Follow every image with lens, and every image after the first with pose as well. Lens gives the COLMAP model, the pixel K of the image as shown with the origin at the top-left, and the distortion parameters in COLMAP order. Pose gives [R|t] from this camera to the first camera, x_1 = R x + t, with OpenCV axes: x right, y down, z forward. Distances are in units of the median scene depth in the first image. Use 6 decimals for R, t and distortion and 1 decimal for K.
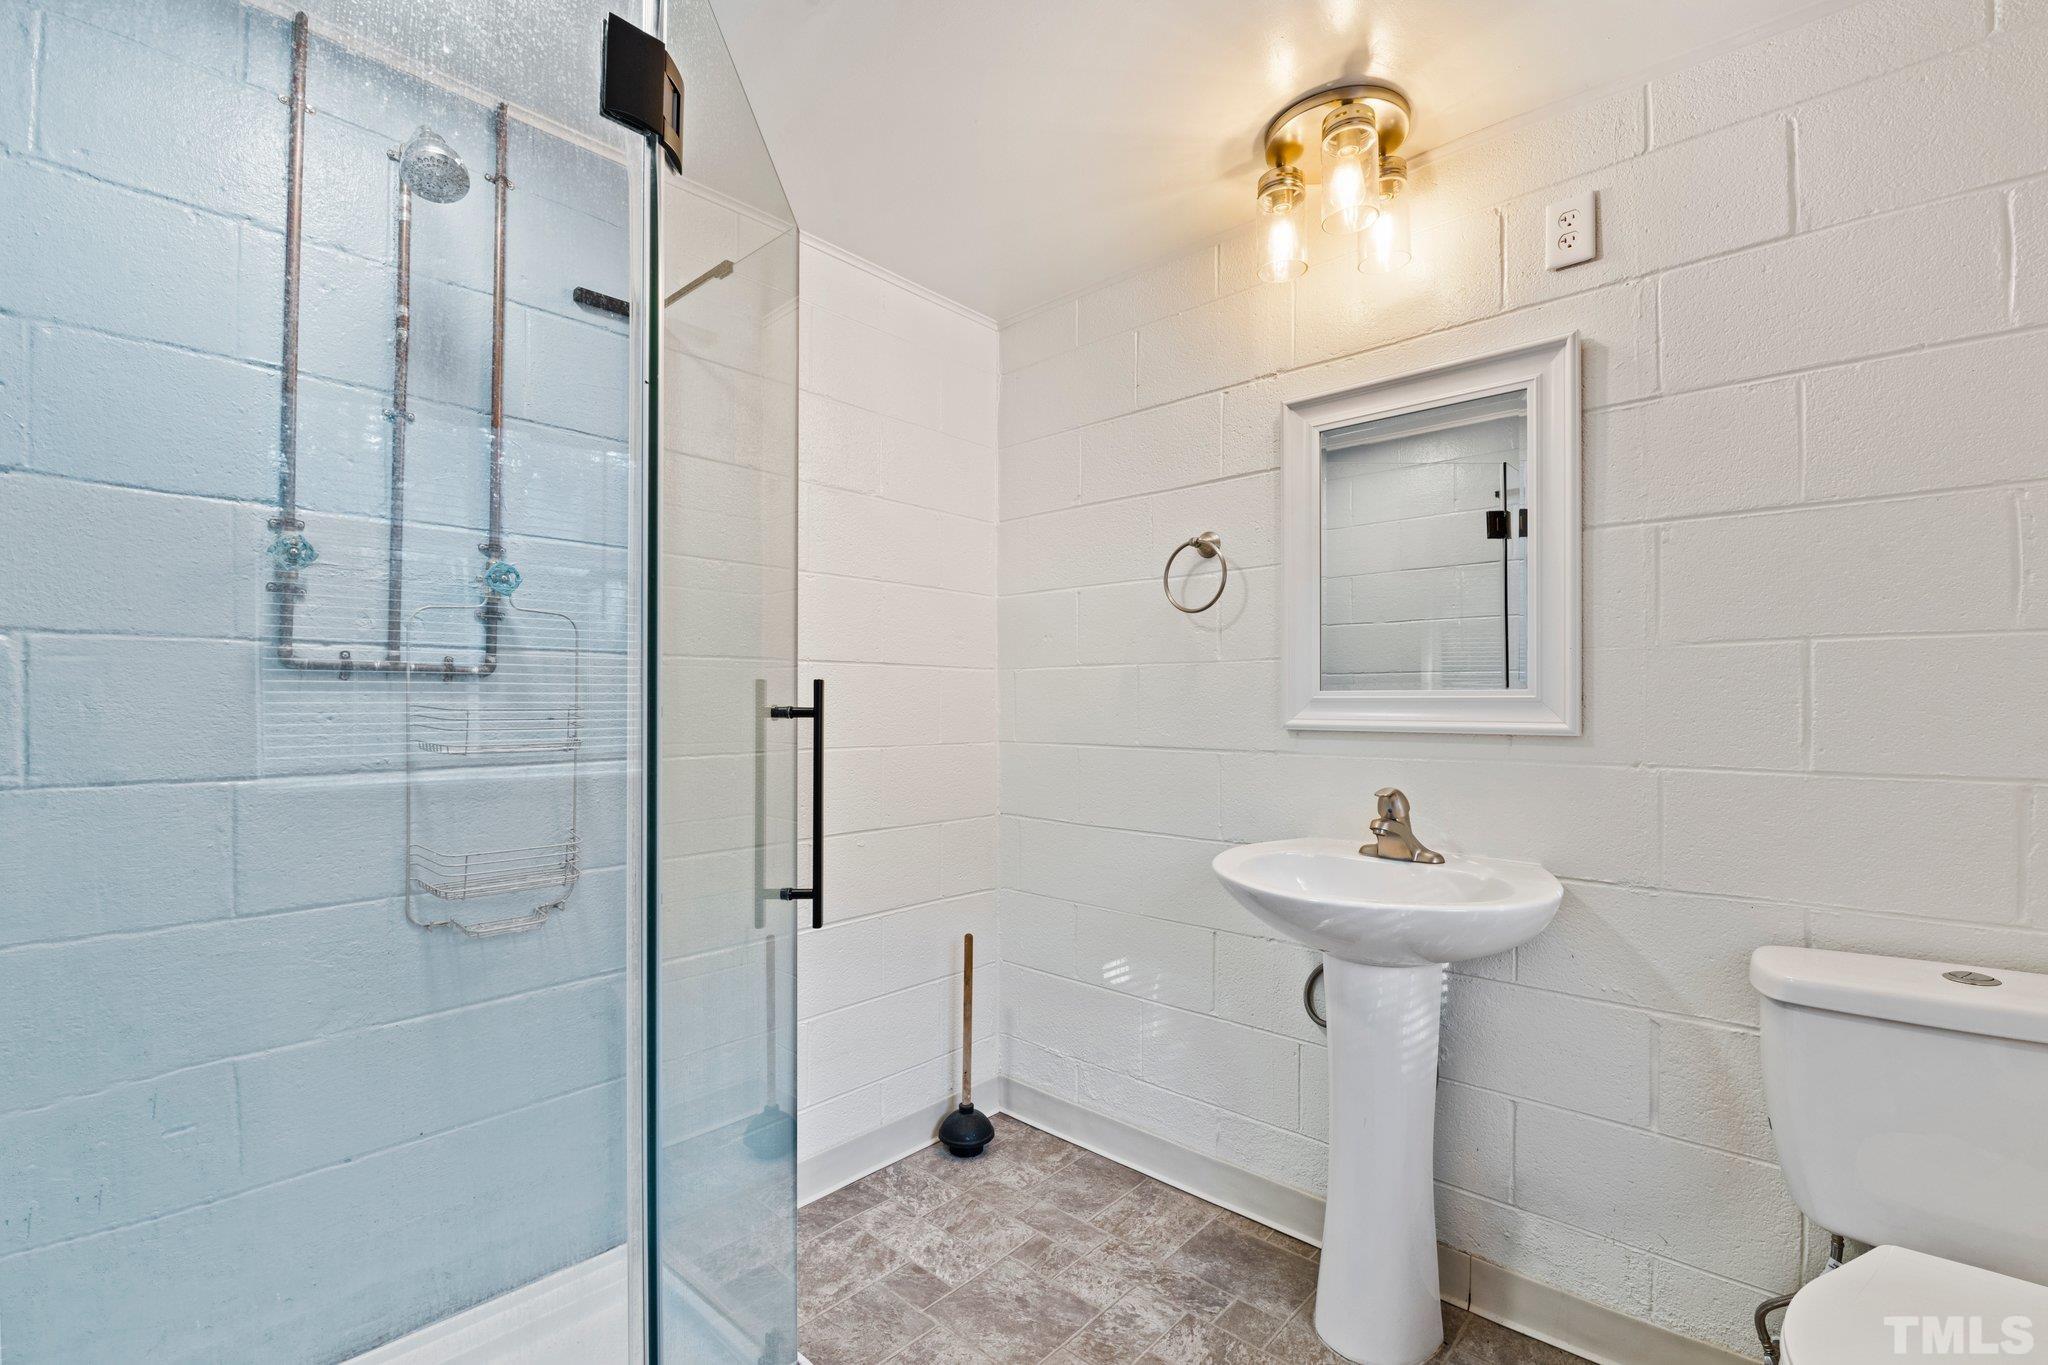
lens RADIAL K [[895.4, 0, 1021.0], [0, 895.4, 691.1], [0, 0, 1]] dist [-0.013298, -0.003158]
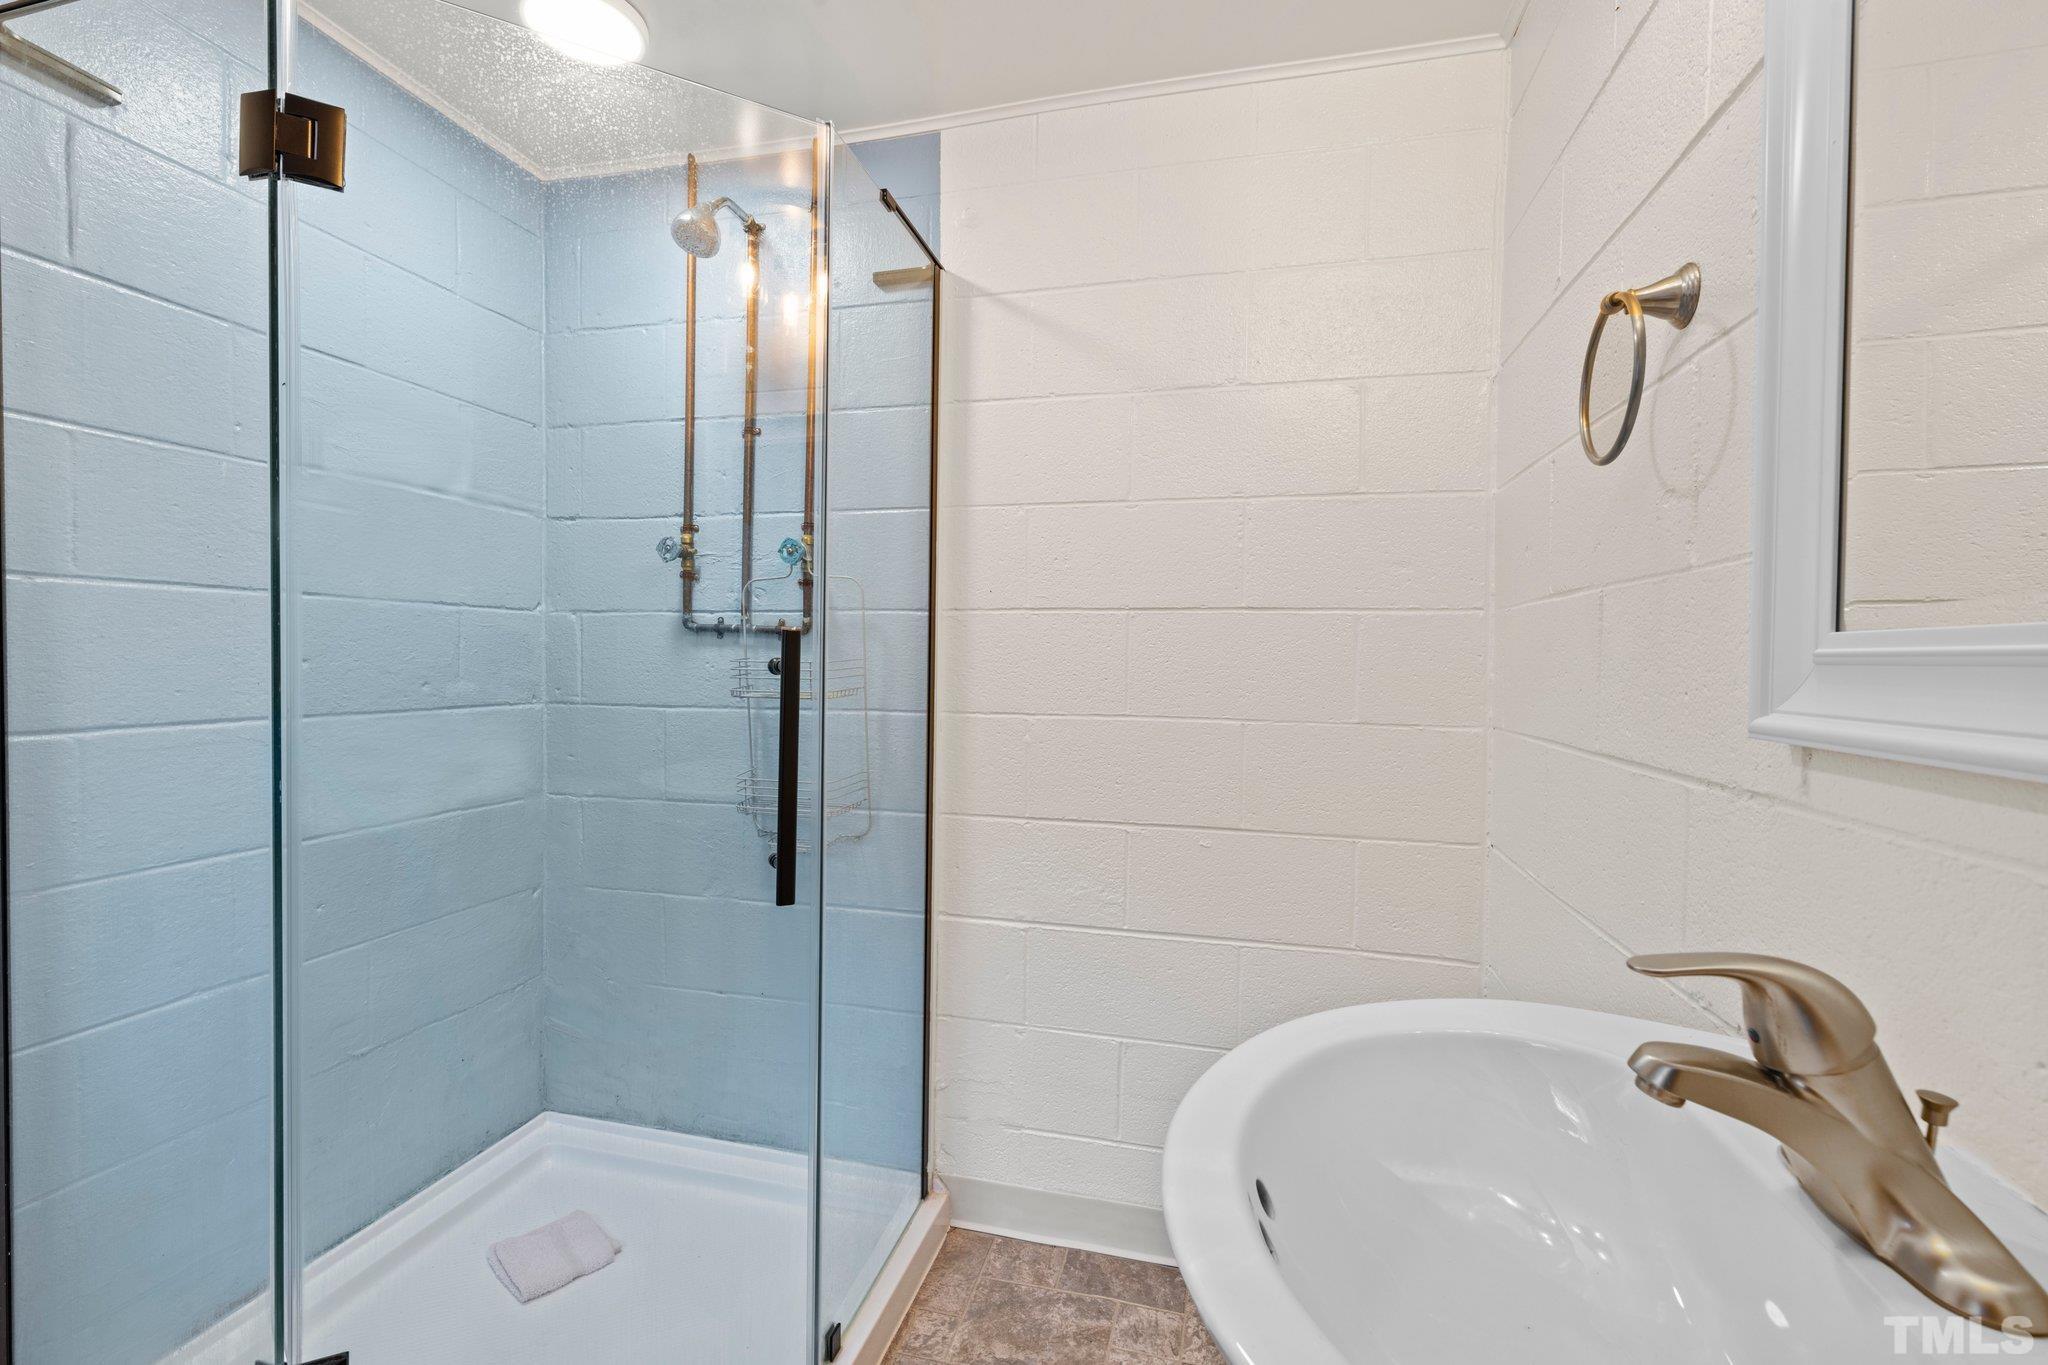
lens RADIAL K [[895.4, 0, 1019.8], [0, 895.4, 676.4], [0, 0, 1]] dist [-0.013298, -0.003158]
pose [[0.469650, 0.010502, -0.882790, 0.636582], [-0.002101, 0.999940, 0.010779, 0.028771], [0.882850, -0.003208, 0.469644, 0.744793]]
